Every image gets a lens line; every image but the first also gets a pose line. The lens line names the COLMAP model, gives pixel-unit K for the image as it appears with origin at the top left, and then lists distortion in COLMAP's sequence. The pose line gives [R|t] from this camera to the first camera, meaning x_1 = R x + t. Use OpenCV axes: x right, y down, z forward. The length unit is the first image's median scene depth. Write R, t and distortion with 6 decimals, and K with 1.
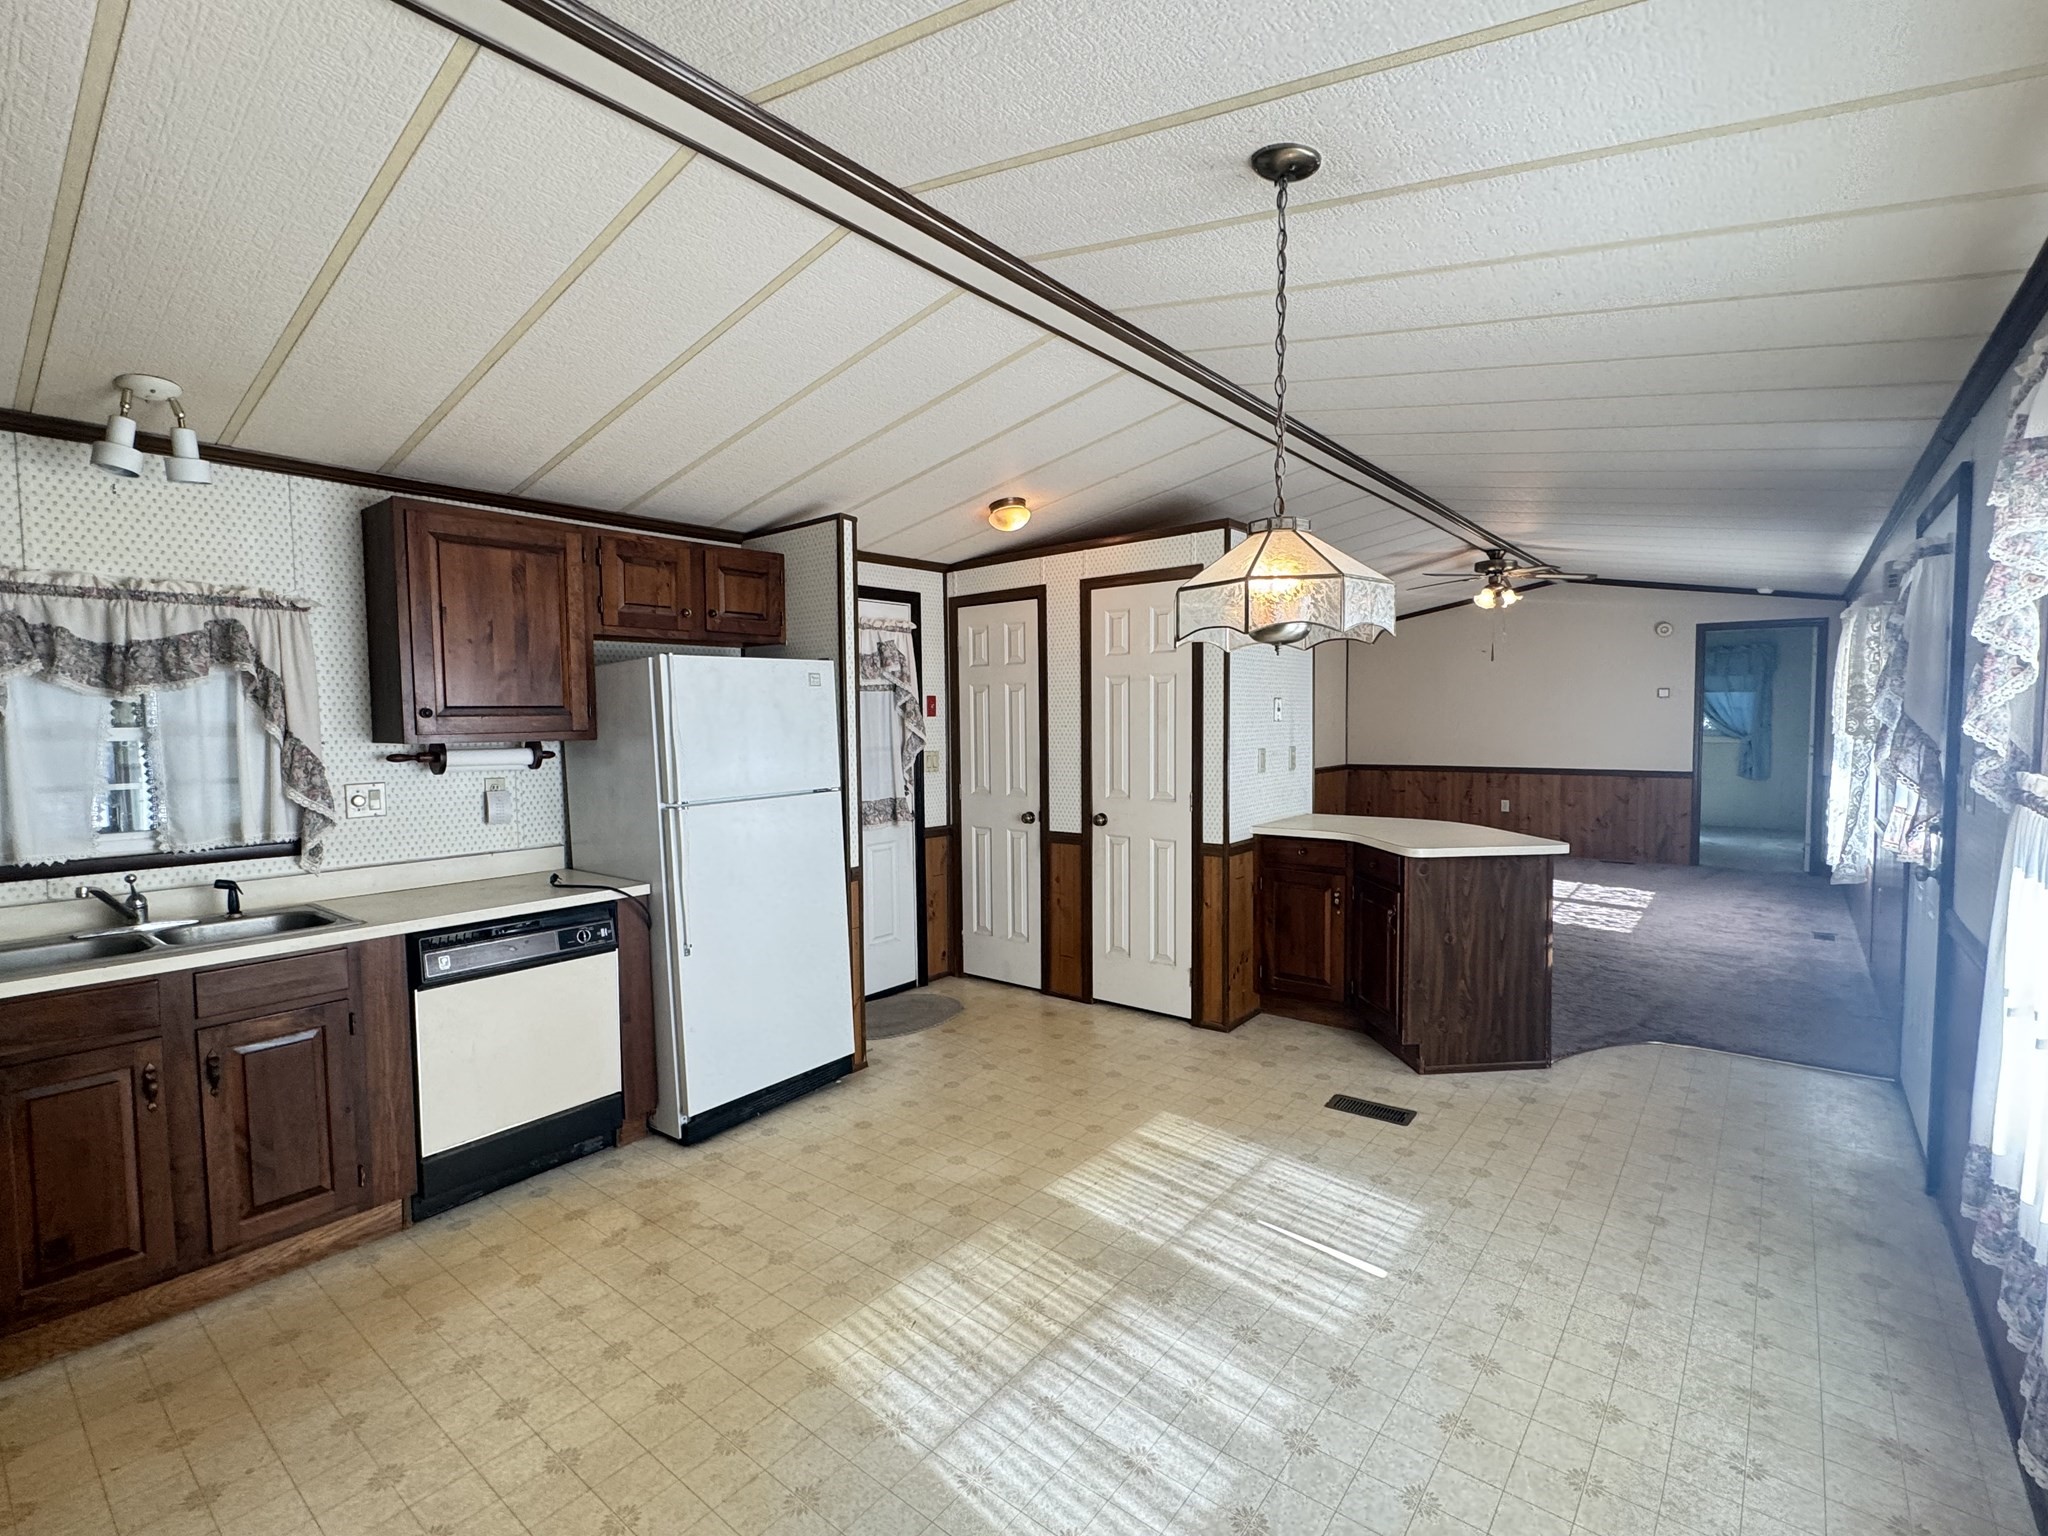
lens RADIAL K [[940.4, 0, 1025.9], [0, 940.4, 769.4], [0, 0, 1]] dist [-0.001412, 0.000693]
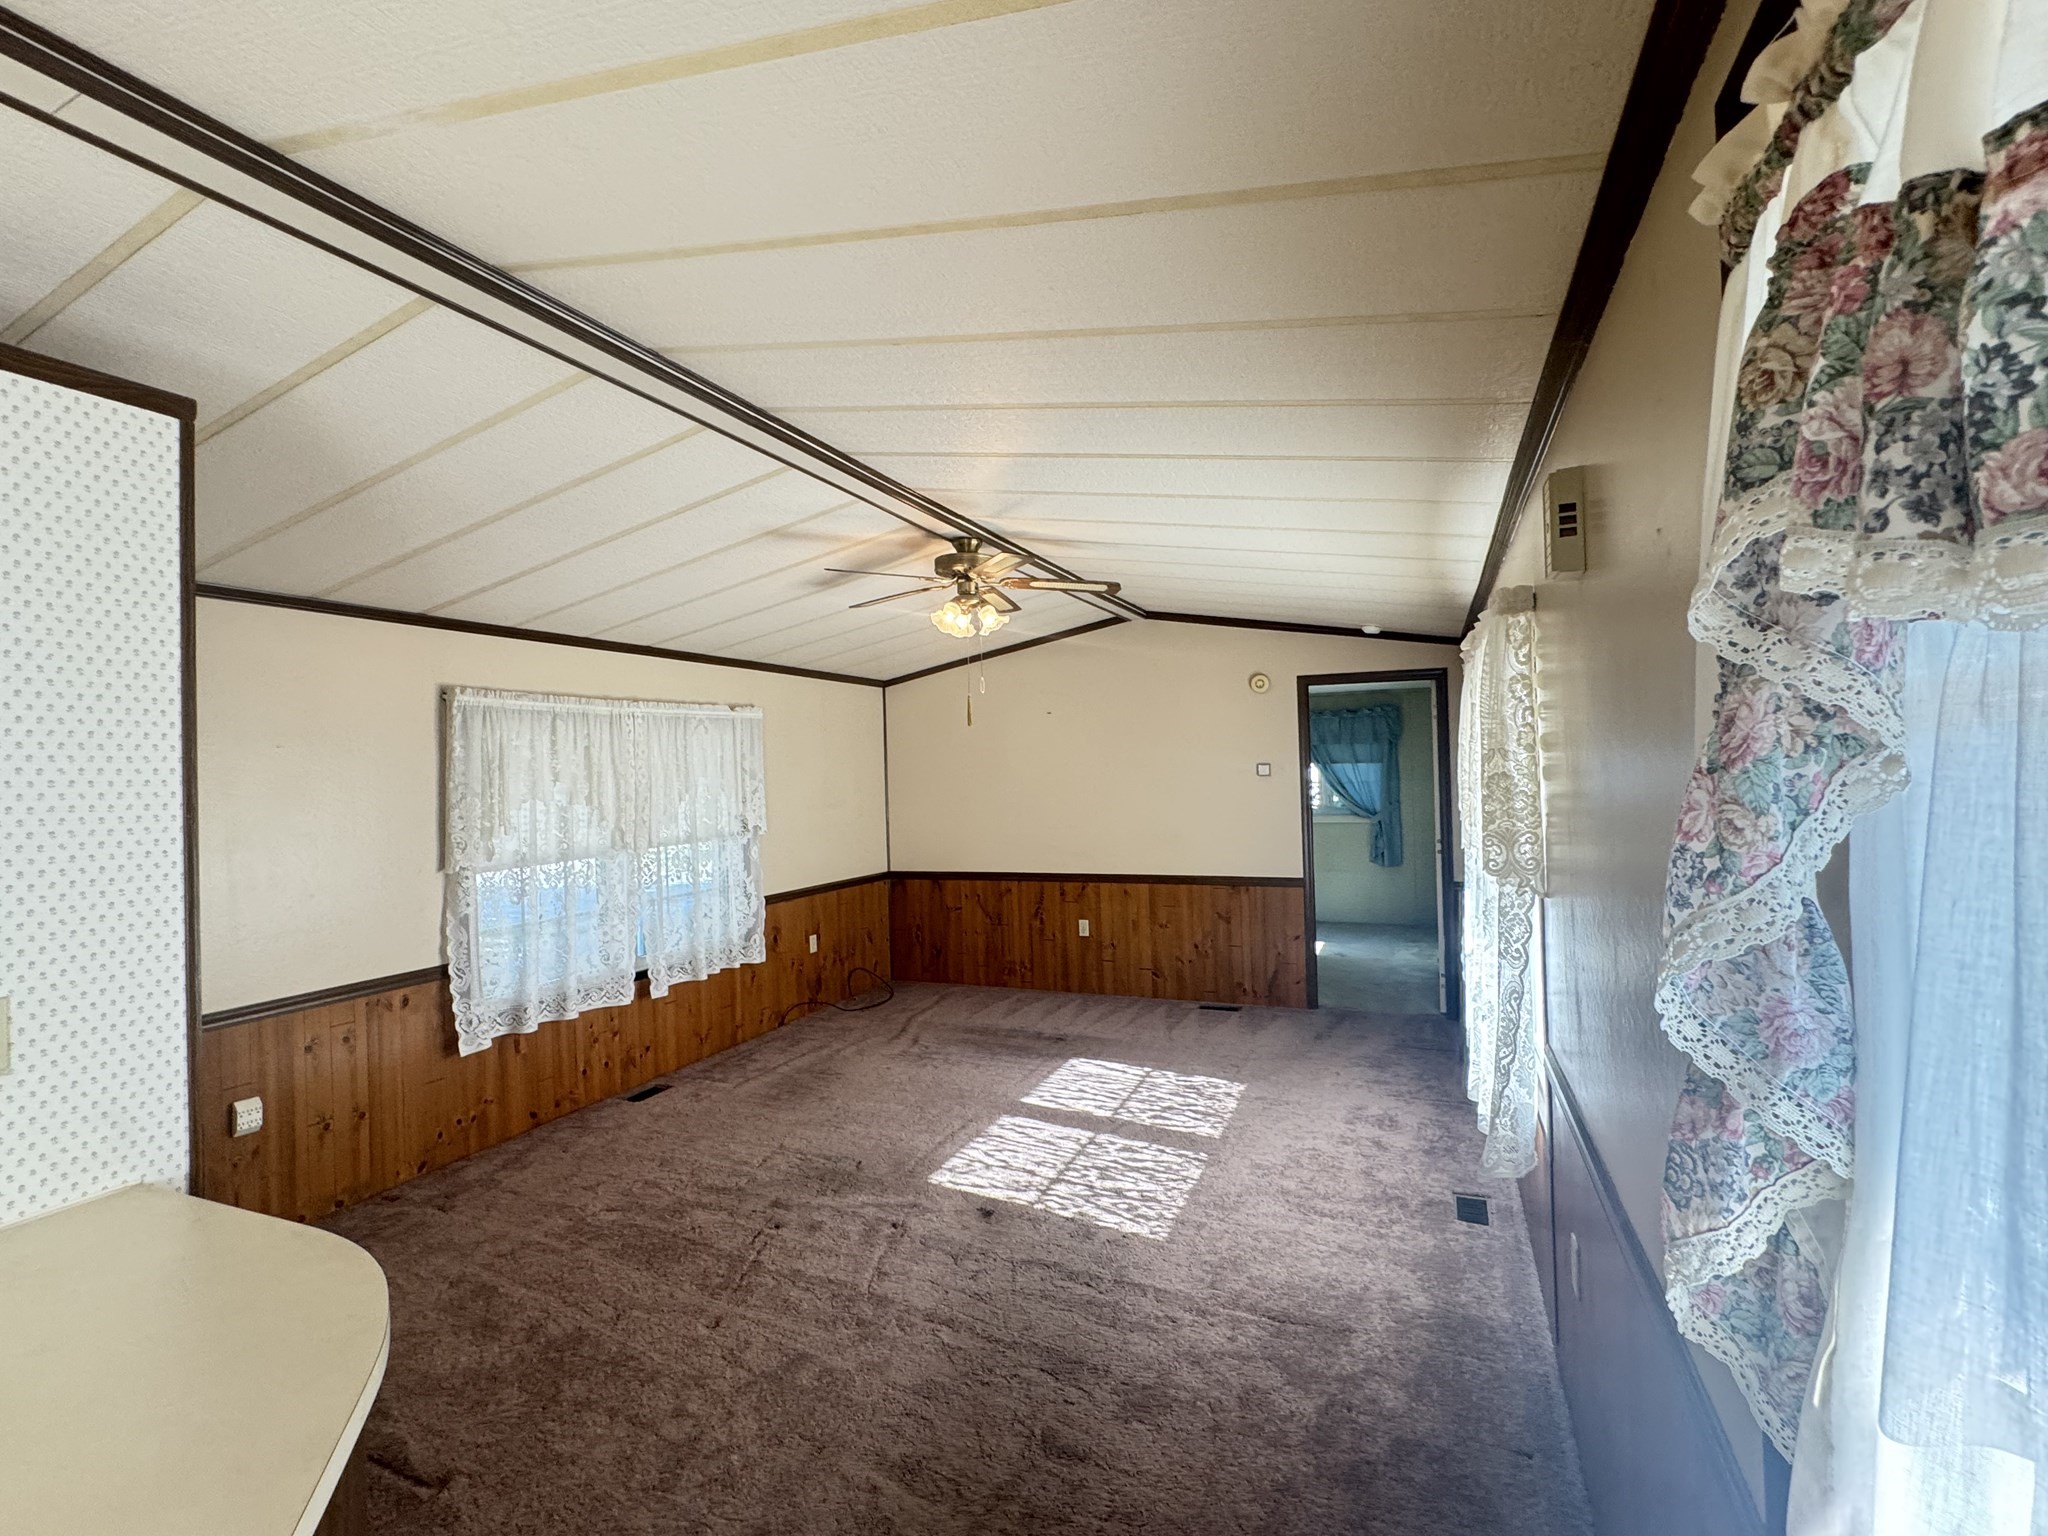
lens RADIAL K [[940.4, 0, 1025.9], [0, 940.4, 769.4], [0, 0, 1]] dist [-0.001412, 0.000693]
pose [[0.962067, -0.012791, 0.272515, 0.603945], [0.031837, 0.997339, -0.065584, -0.079222], [-0.270951, 0.071772, 0.959914, 0.699997]]
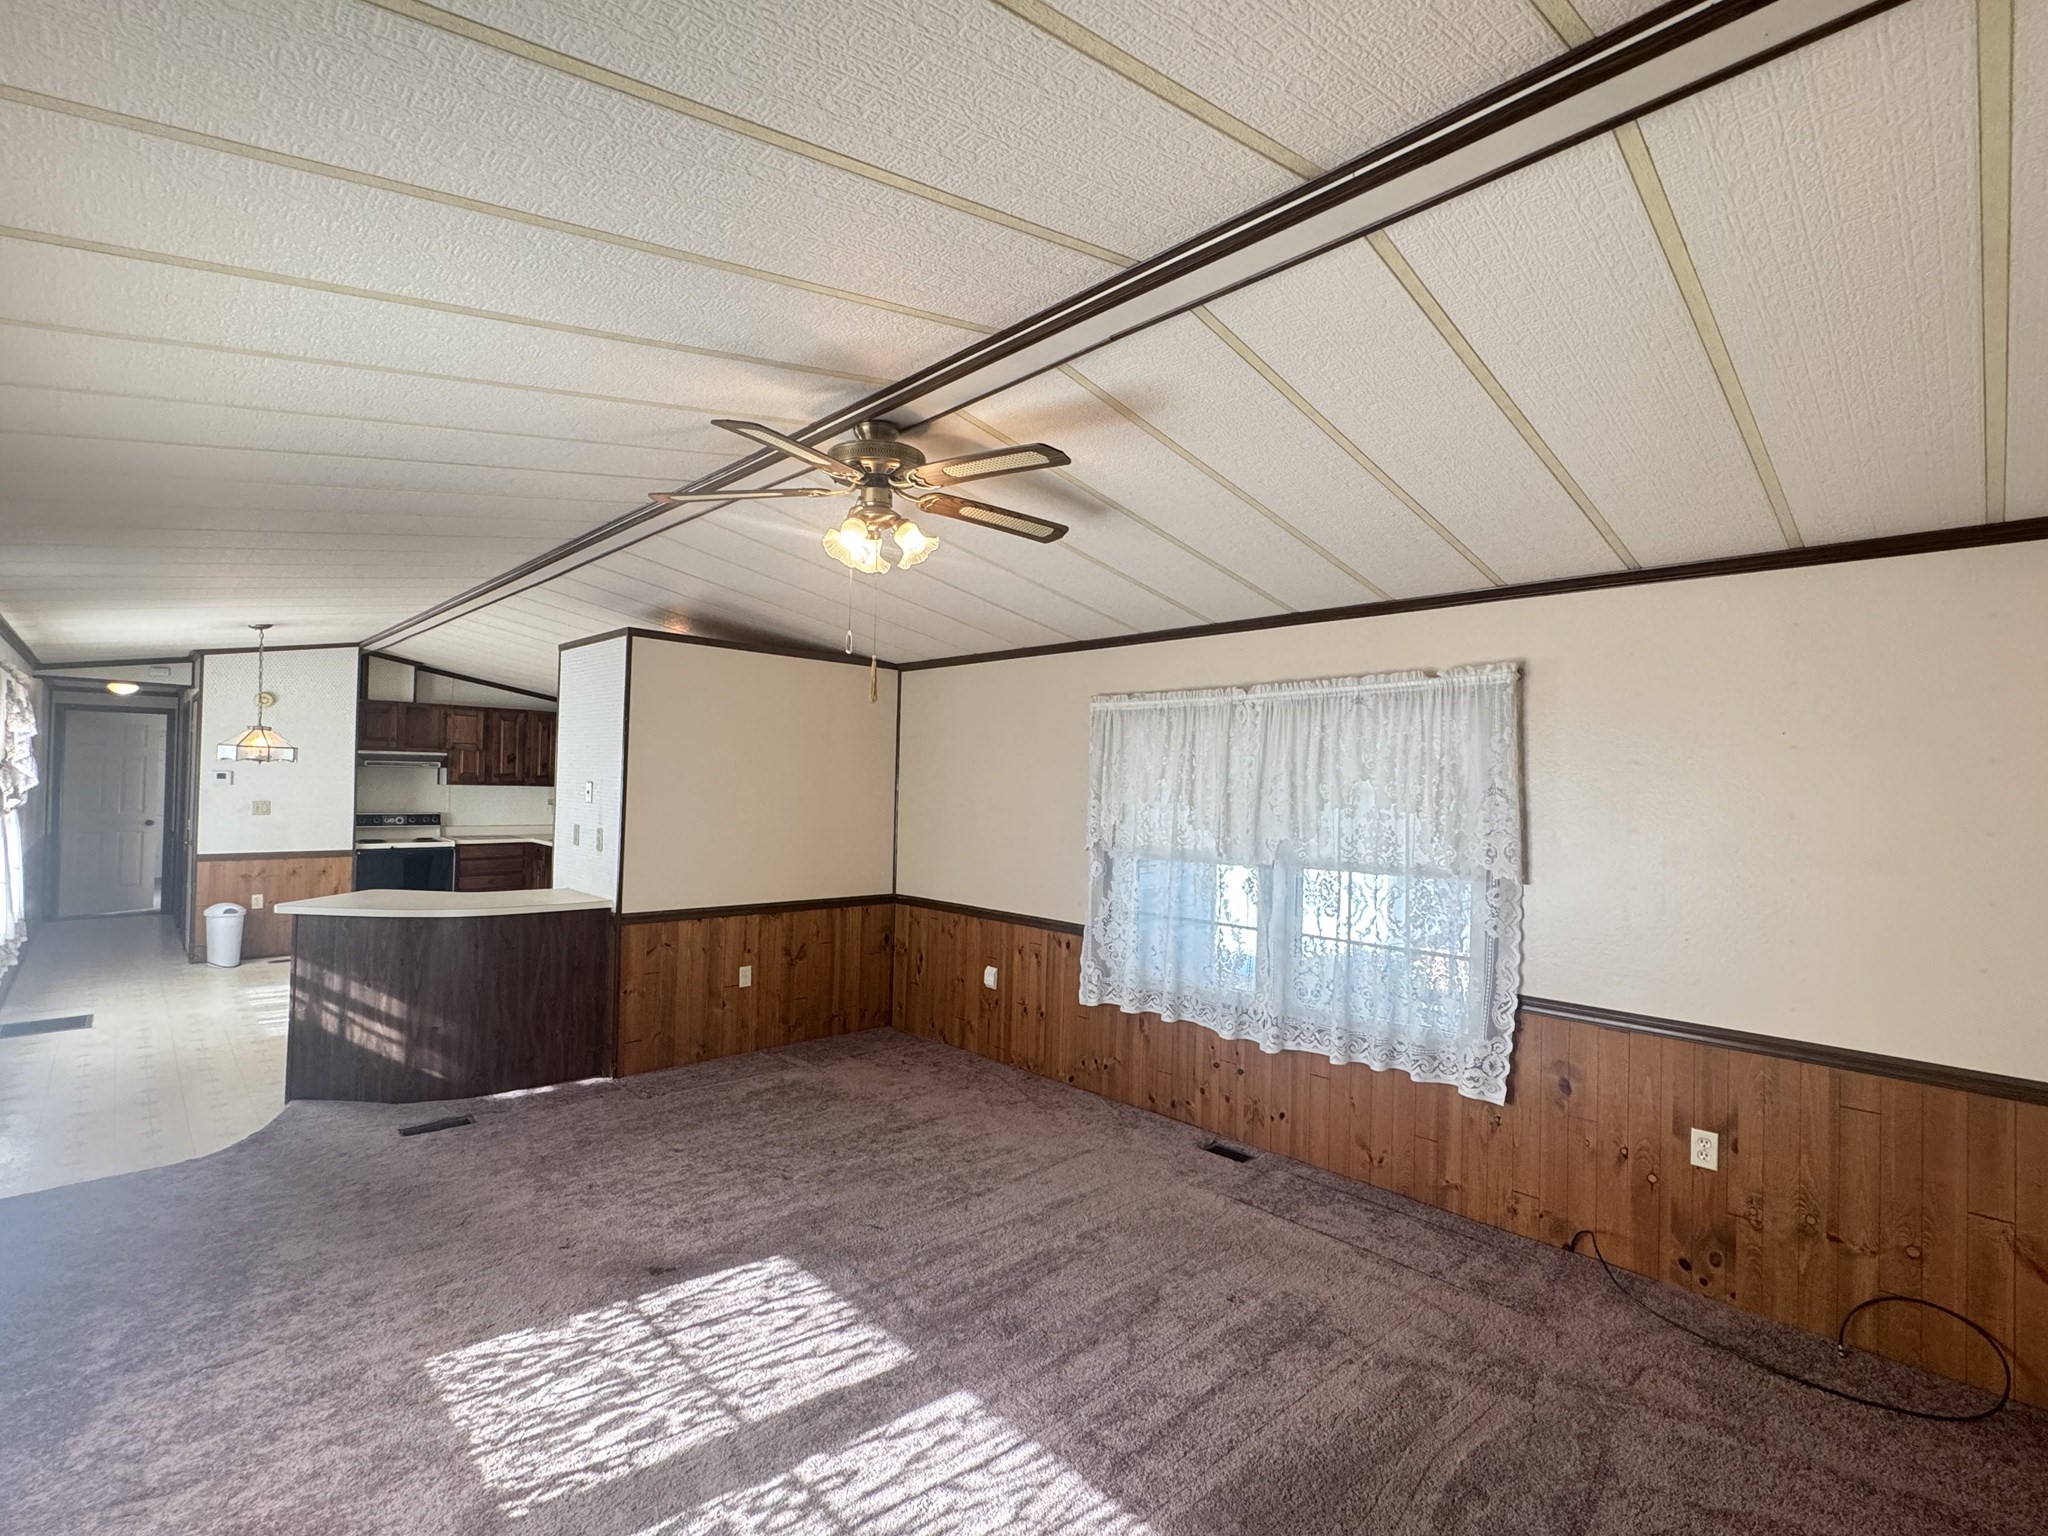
lens RADIAL K [[940.4, 0, 1025.9], [0, 940.4, 769.4], [0, 0, 1]] dist [-0.001412, 0.000693]
pose [[-0.126681, -0.002266, -0.991941, 1.538809], [-0.082719, 0.996538, 0.008288, -0.165862], [0.988488, 0.083102, -0.126430, 1.955611]]
